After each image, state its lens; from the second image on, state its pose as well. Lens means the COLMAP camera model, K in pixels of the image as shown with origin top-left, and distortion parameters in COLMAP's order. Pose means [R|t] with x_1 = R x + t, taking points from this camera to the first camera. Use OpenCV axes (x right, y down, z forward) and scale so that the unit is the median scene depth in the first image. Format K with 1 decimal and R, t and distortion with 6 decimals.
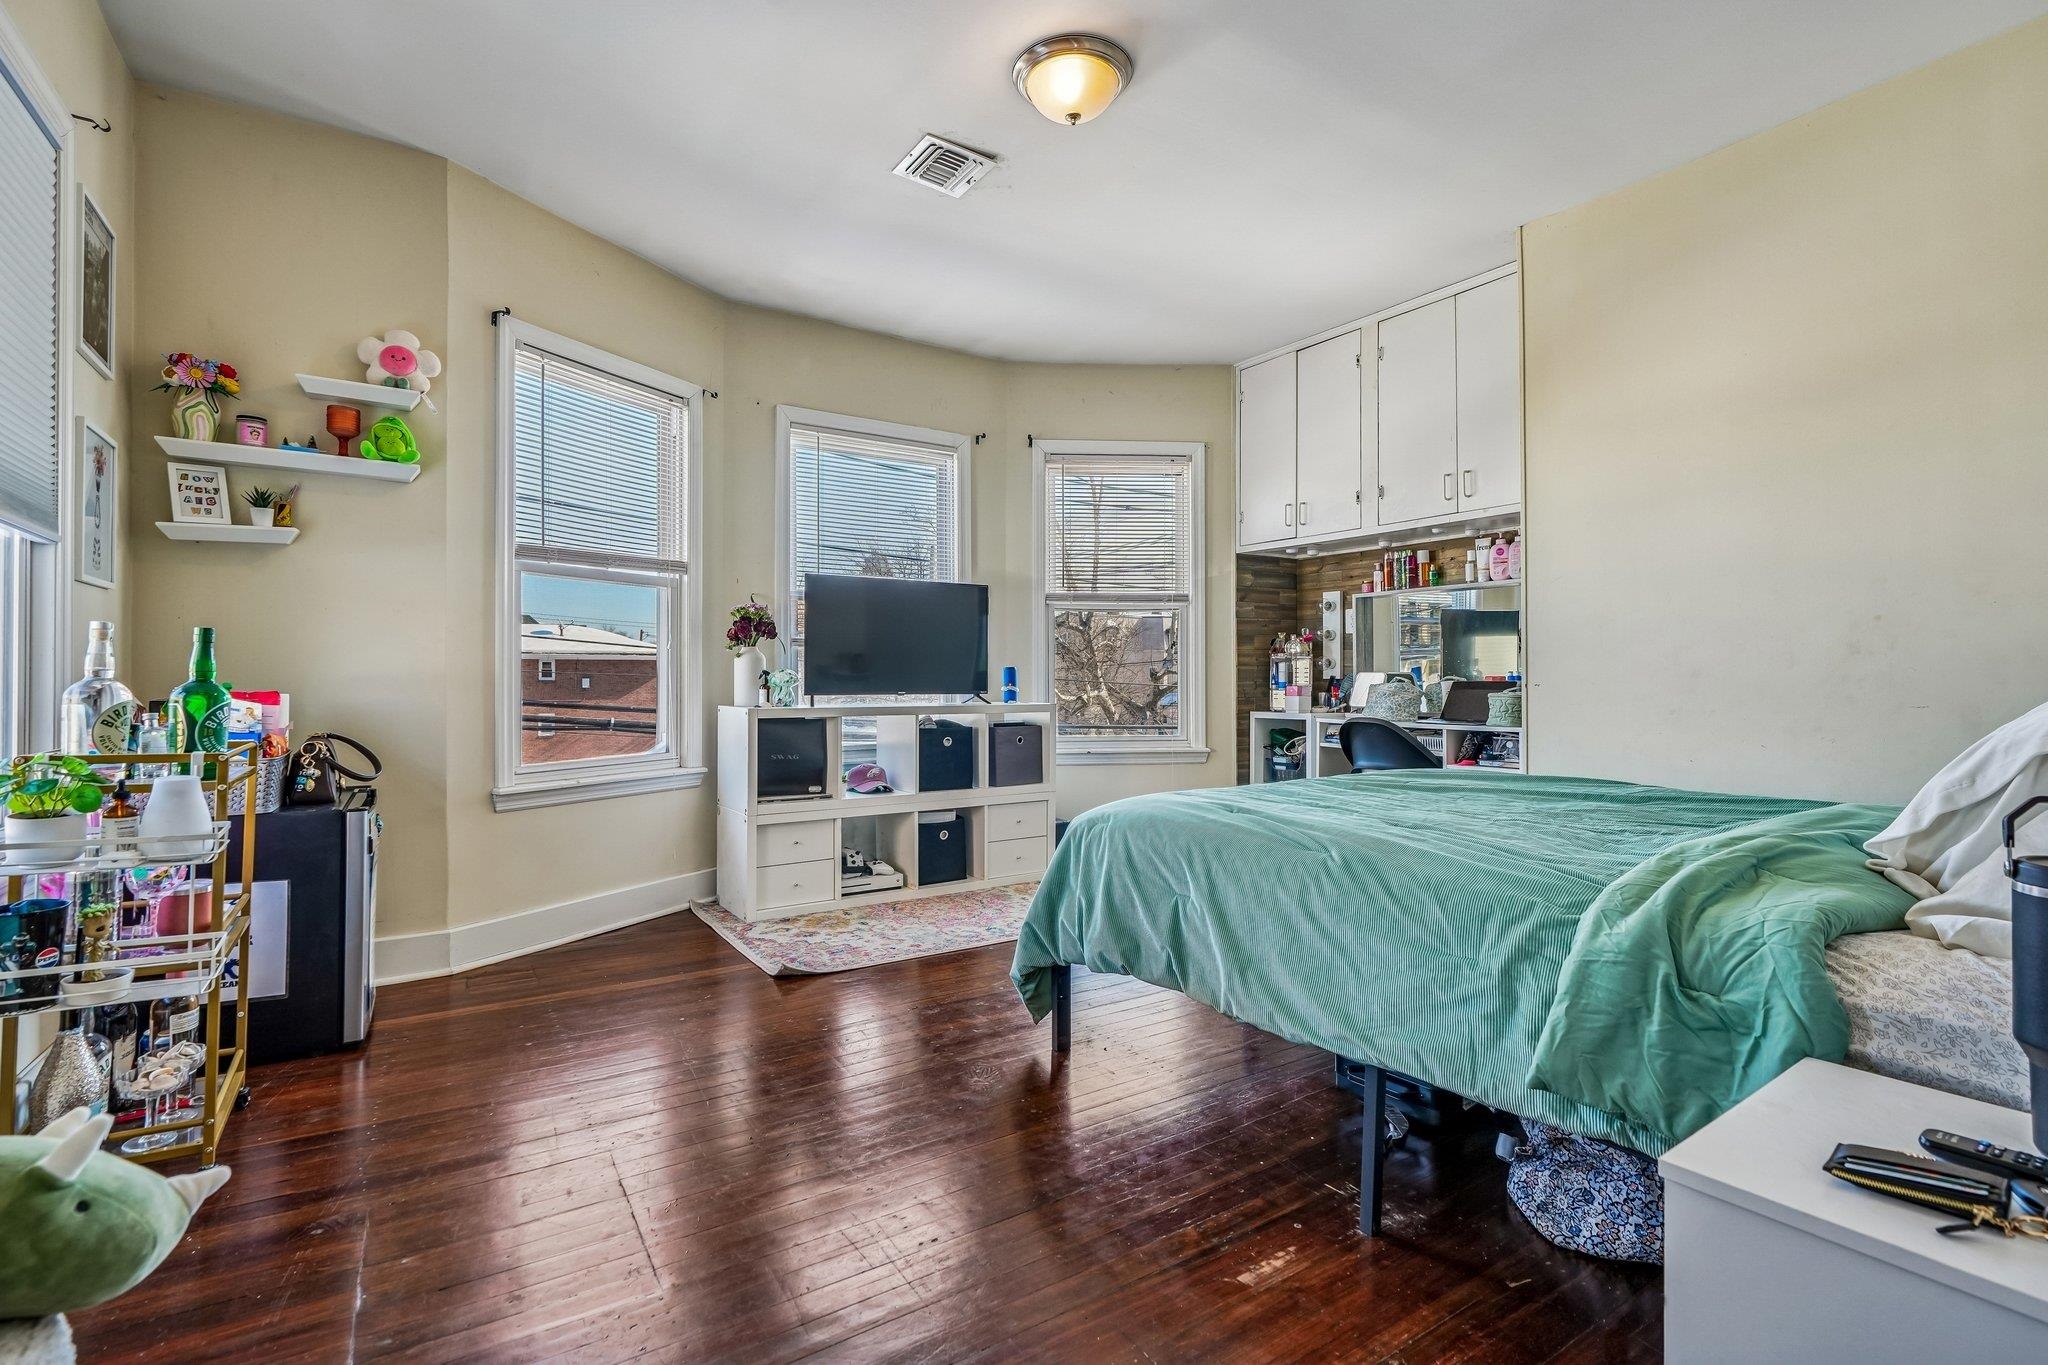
lens RADIAL K [[933.8, 0, 1020.4], [0, 933.8, 677.1], [0, 0, 1]] dist [-0.007625, 0.001361]
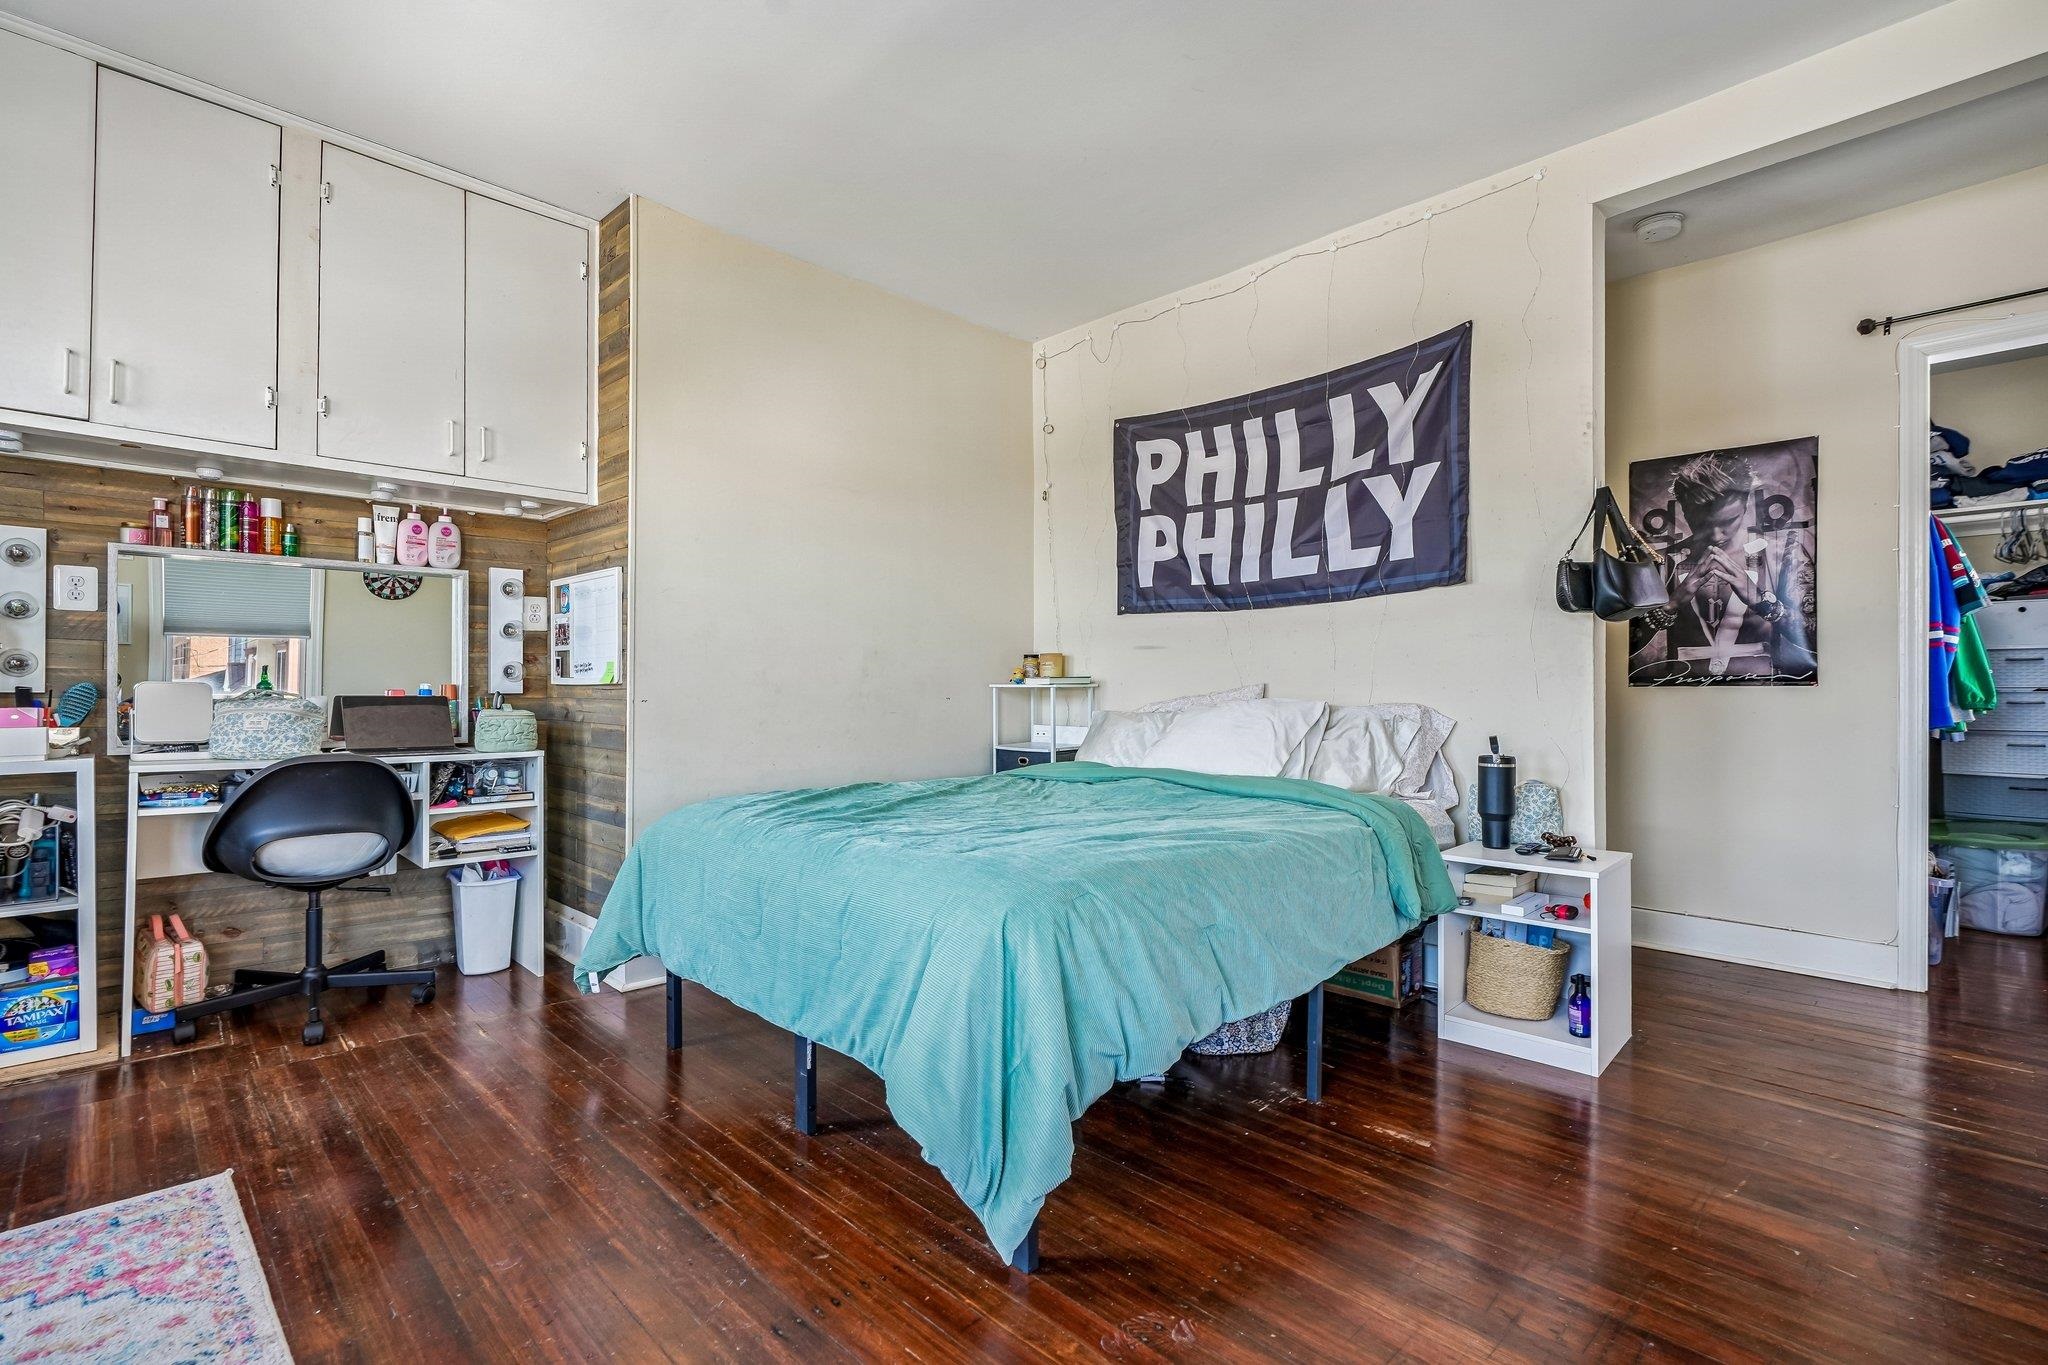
lens RADIAL K [[933.8, 0, 1018.5], [0, 933.8, 686.9], [0, 0, 1]] dist [-0.007625, 0.001361]
pose [[-0.207144, 0.002266, 0.978308, -0.344631], [-0.003827, 0.999988, -0.003126, -0.003470], [-0.978303, -0.004392, -0.207133, 0.669149]]
